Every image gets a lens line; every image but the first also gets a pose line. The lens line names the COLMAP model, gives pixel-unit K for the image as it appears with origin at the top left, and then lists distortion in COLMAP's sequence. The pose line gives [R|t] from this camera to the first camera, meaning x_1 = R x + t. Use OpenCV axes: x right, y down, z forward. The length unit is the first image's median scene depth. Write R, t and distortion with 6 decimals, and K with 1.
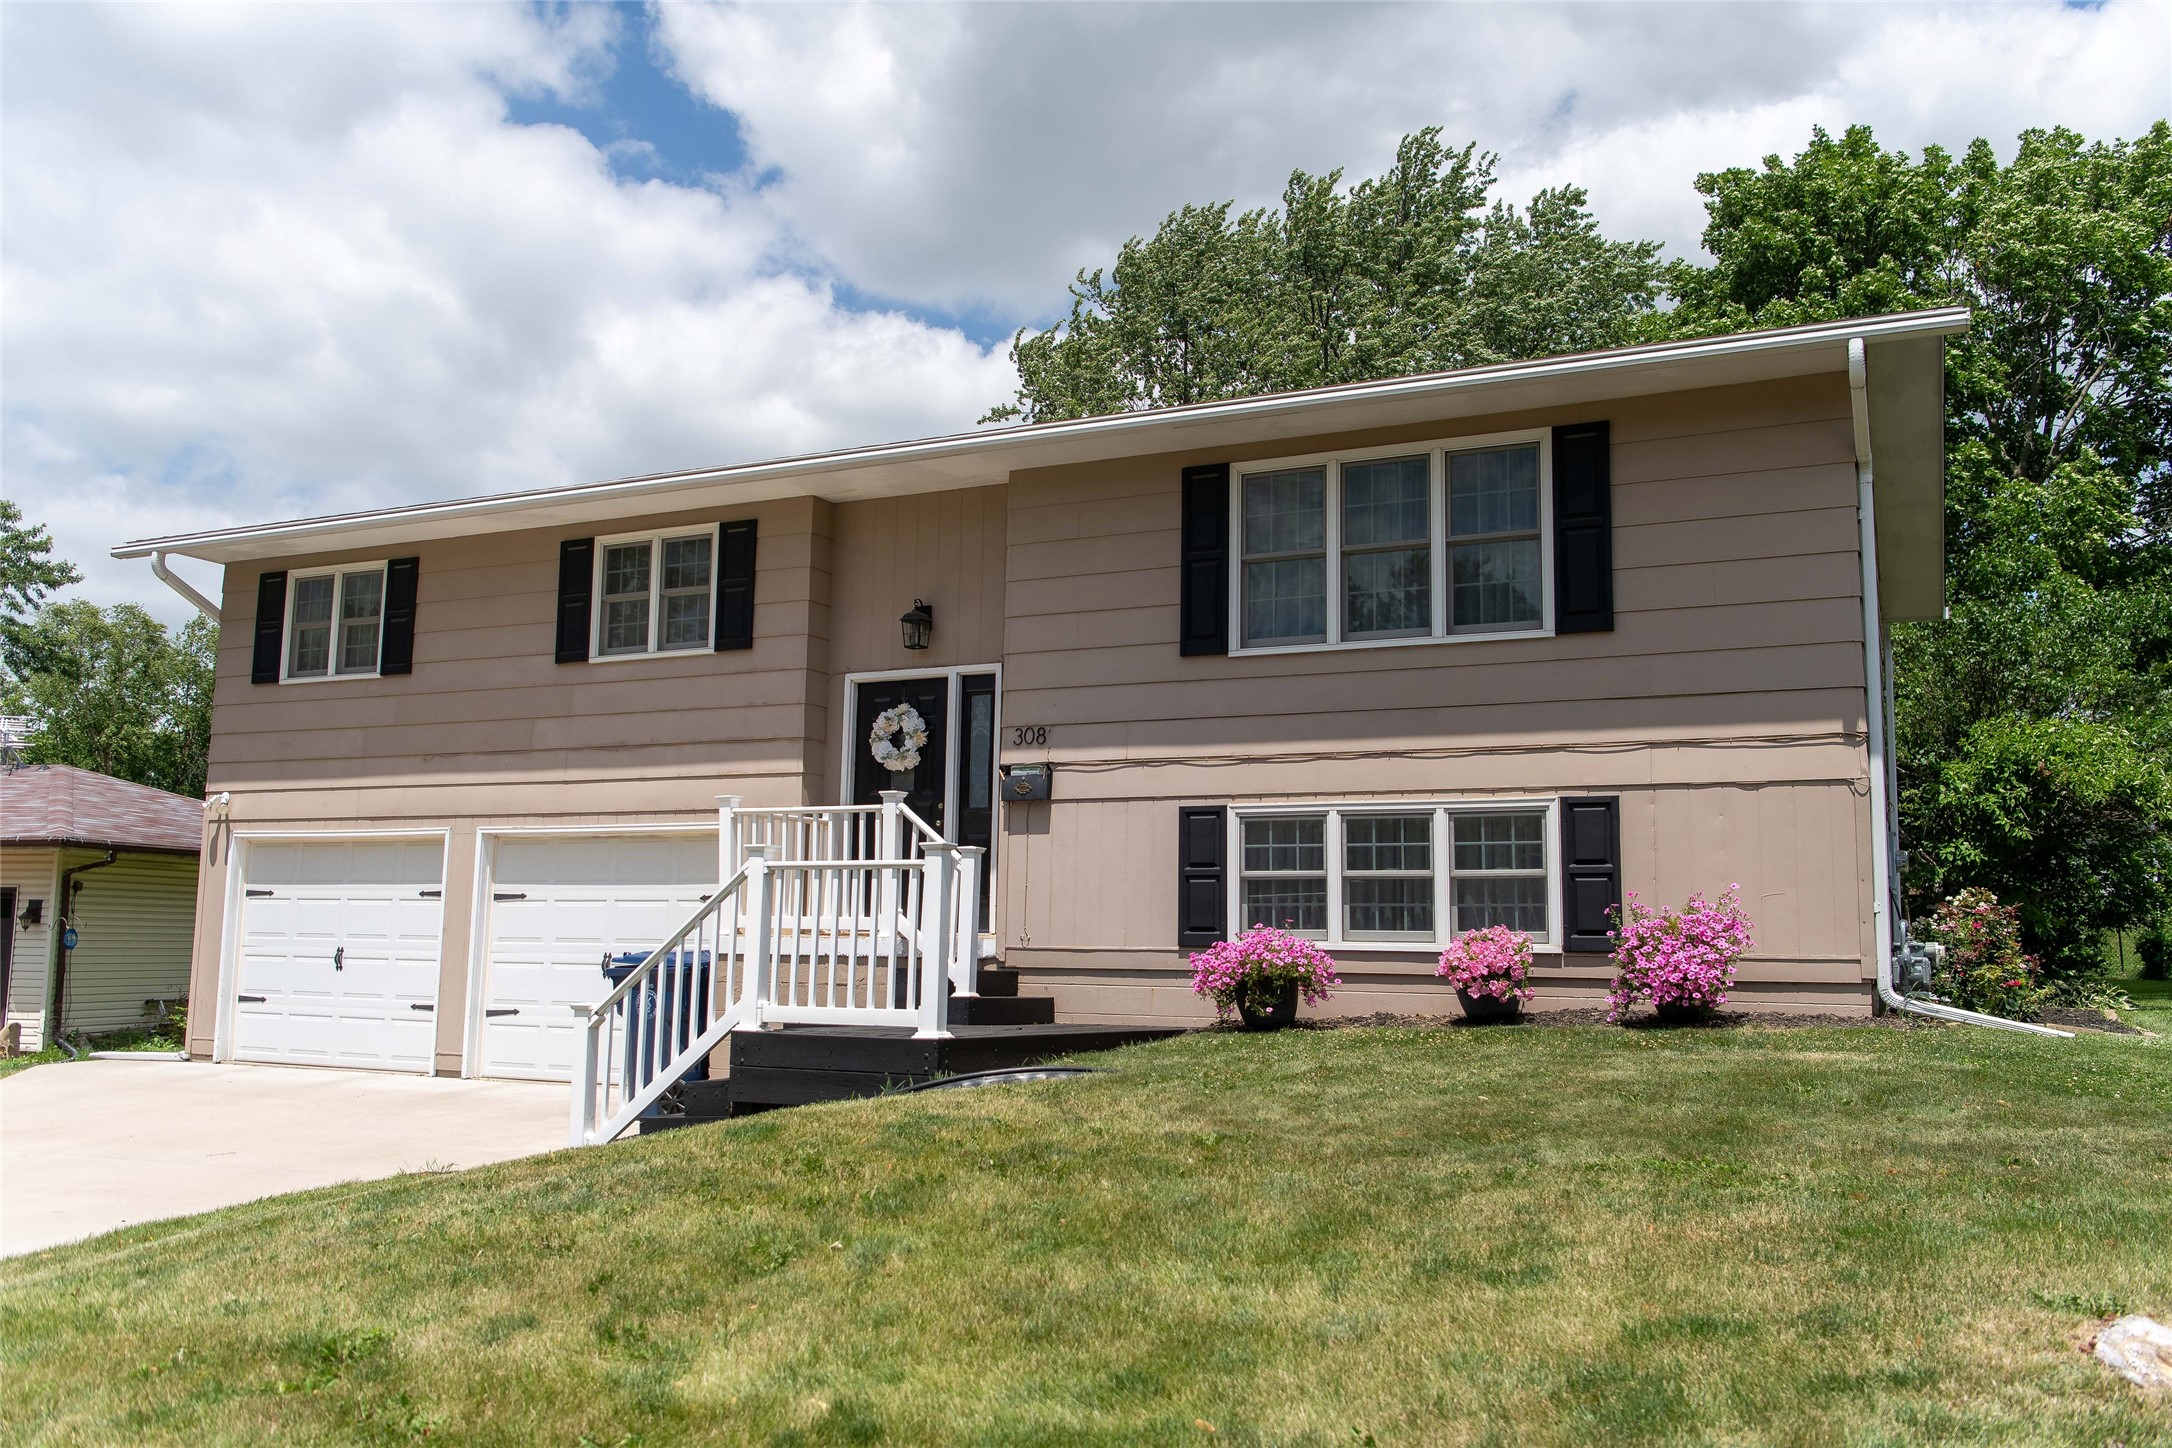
lens RADIAL K [[1699.9, 0, 1086.0], [0, 1699.9, 724.0], [0, 0, 1]] dist [-0.004838, -0.008046]
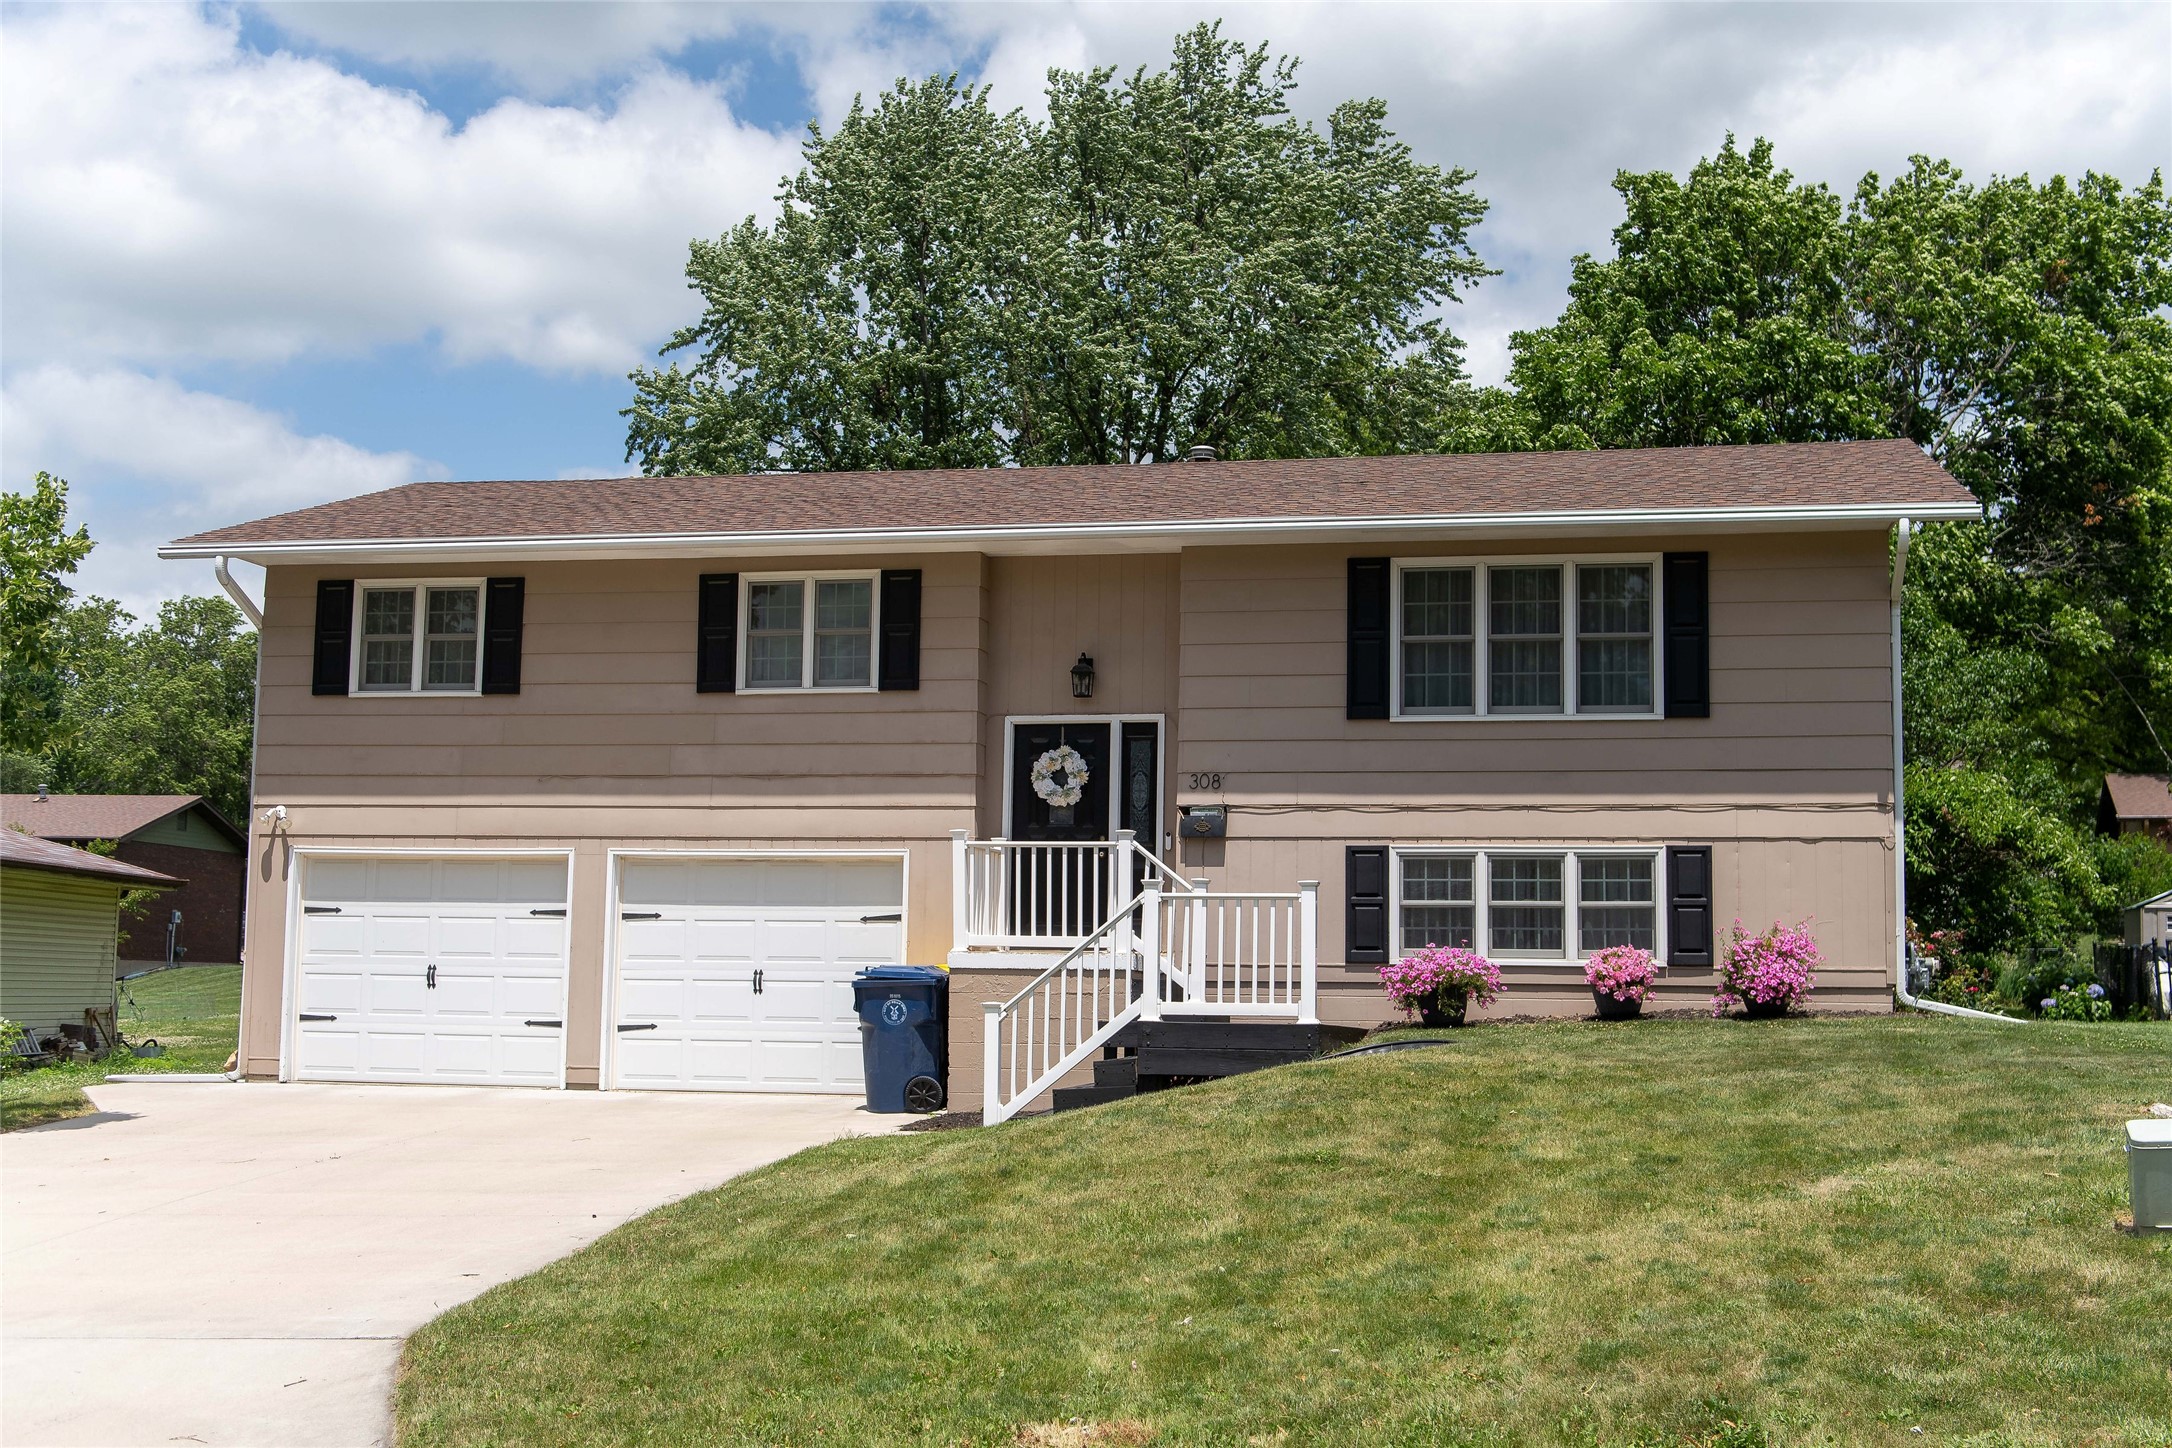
lens RADIAL K [[2392.7, 0, 1086.0], [0, 2392.7, 724.0], [0, 0, 1]] dist [-0.037202, 0.011740]
pose [[0.971479, 0.025252, 0.235777, -0.499781], [-0.030406, 0.999371, 0.018248, -0.059437], [-0.235168, -0.024896, 0.971636, -0.563158]]
